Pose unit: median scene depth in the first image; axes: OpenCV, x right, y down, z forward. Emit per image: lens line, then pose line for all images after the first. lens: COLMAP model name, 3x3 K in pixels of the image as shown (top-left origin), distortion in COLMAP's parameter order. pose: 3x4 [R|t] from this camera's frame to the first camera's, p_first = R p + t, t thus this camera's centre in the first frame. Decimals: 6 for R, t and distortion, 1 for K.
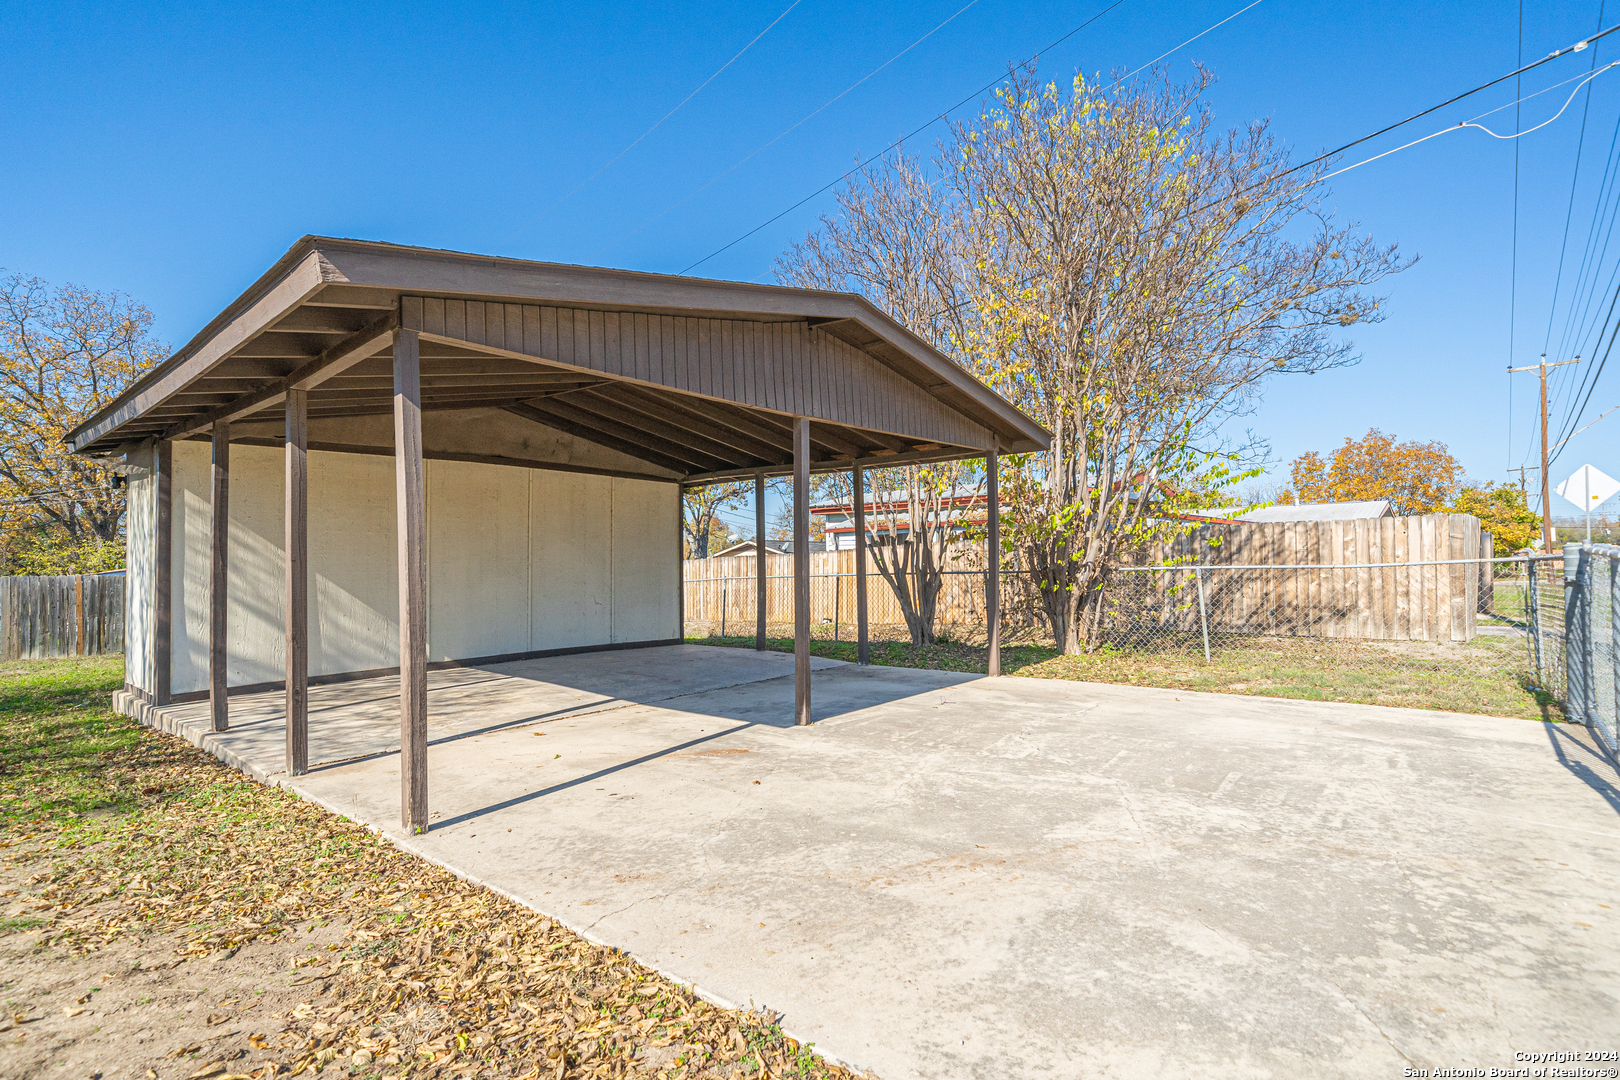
lens RADIAL K [[753.1, 0, 817.1], [0, 753.1, 550.5], [0, 0, 1]] dist [0.004452, 0.000356]
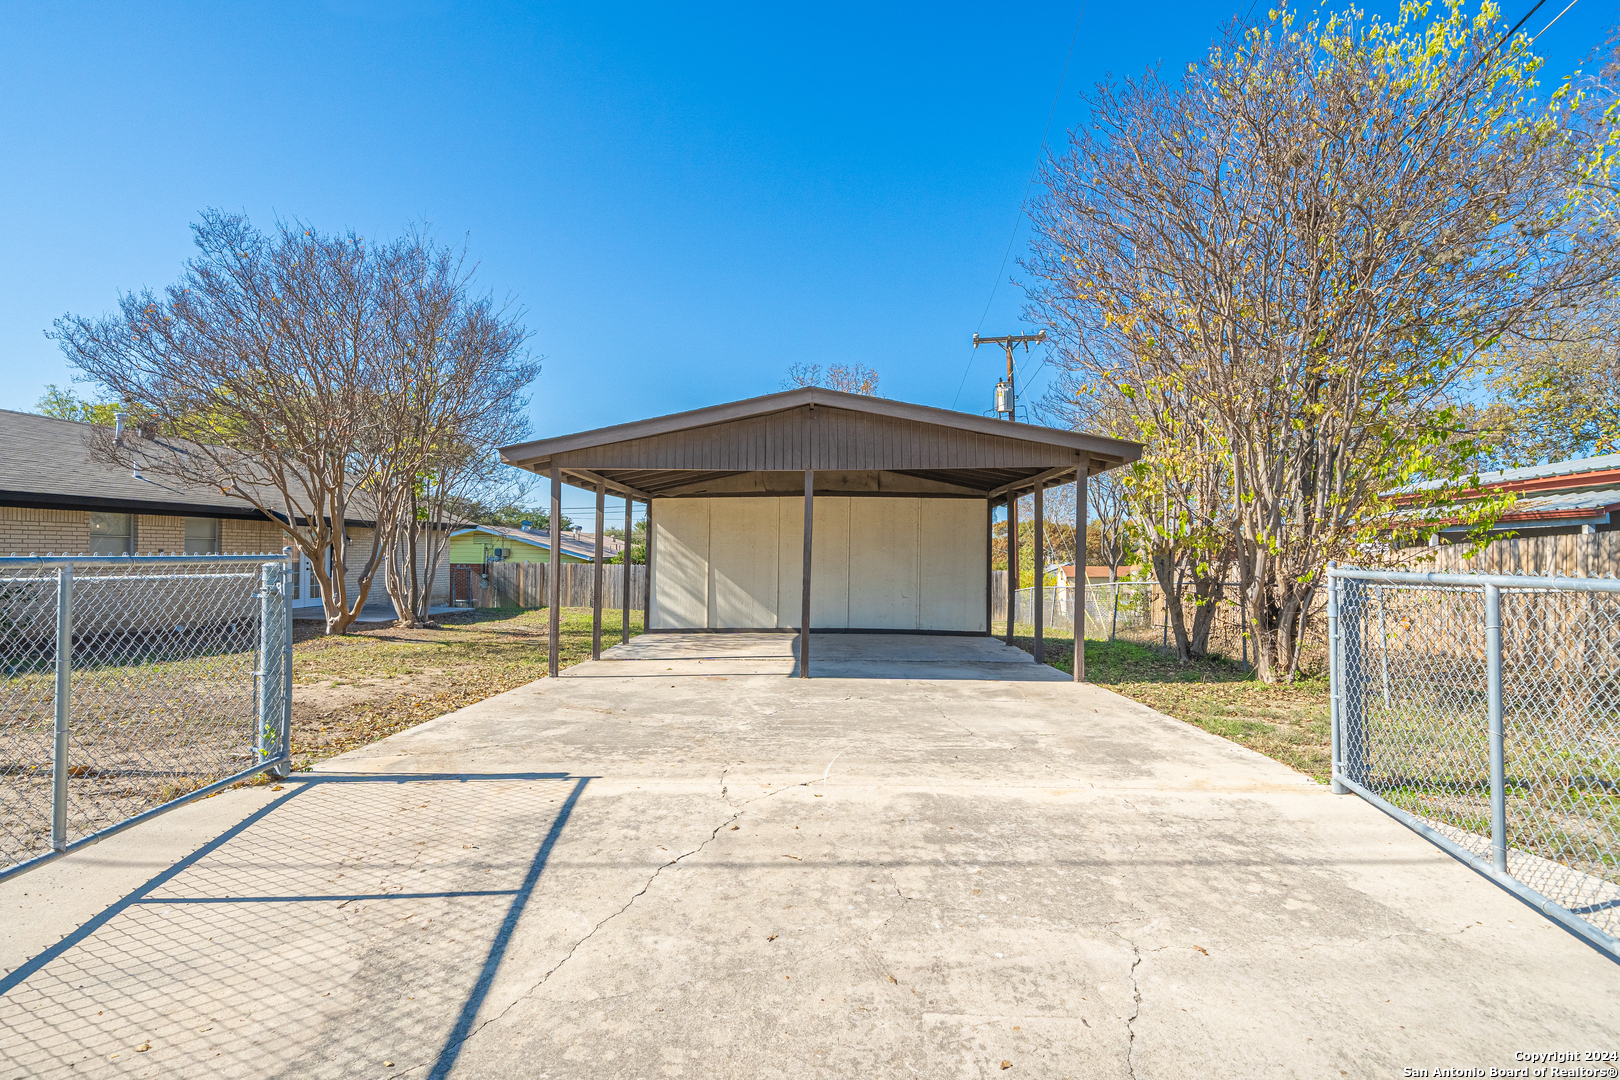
lens RADIAL K [[782.6, 0, 802.9], [0, 782.6, 560.5], [0, 0, 1]] dist [-0.022453, -0.001336]
pose [[0.622689, 0.013725, -0.782349, 2.139985], [-0.002433, 0.999875, 0.015605, -0.042146], [0.782466, -0.007813, 0.622645, 0.065938]]
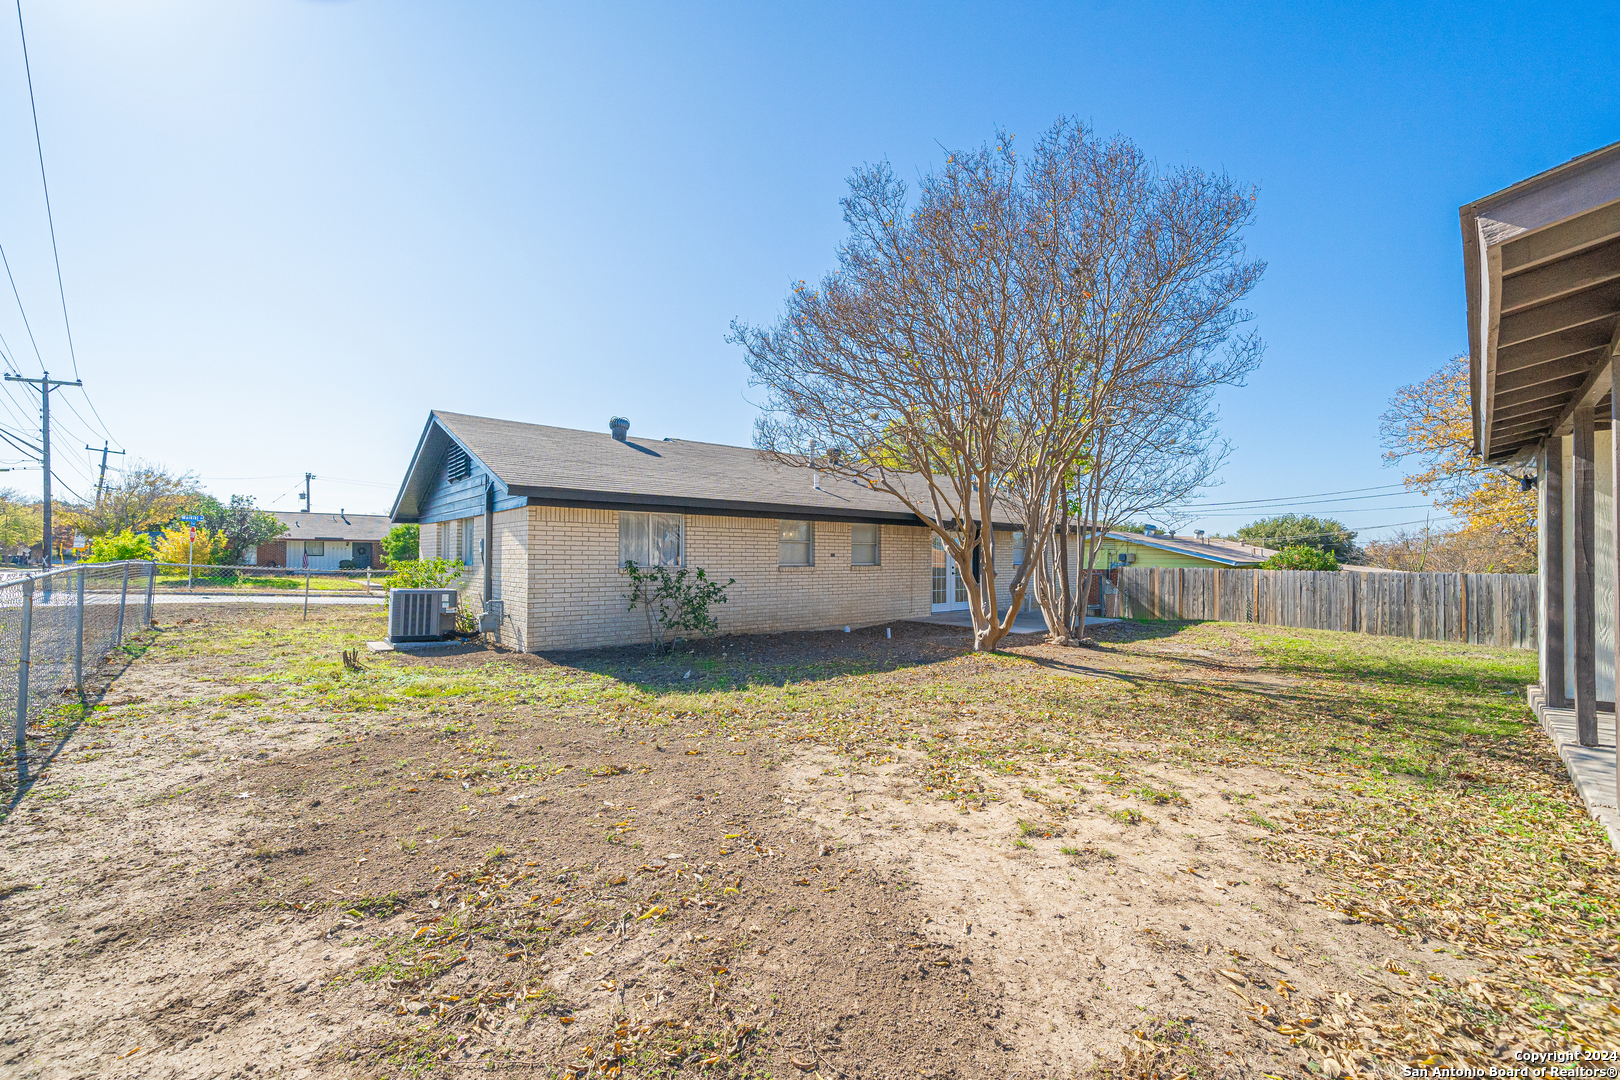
lens RADIAL K [[667.0, 0, 811.2], [0, 667.0, 547.9], [0, 0, 1]] dist [0.000170, 0.000192]
pose [[-0.108324, -0.014580, -0.994009, 0.205616], [0.008478, 0.999843, -0.015589, 0.005897], [0.994079, -0.010116, -0.108184, 0.267410]]
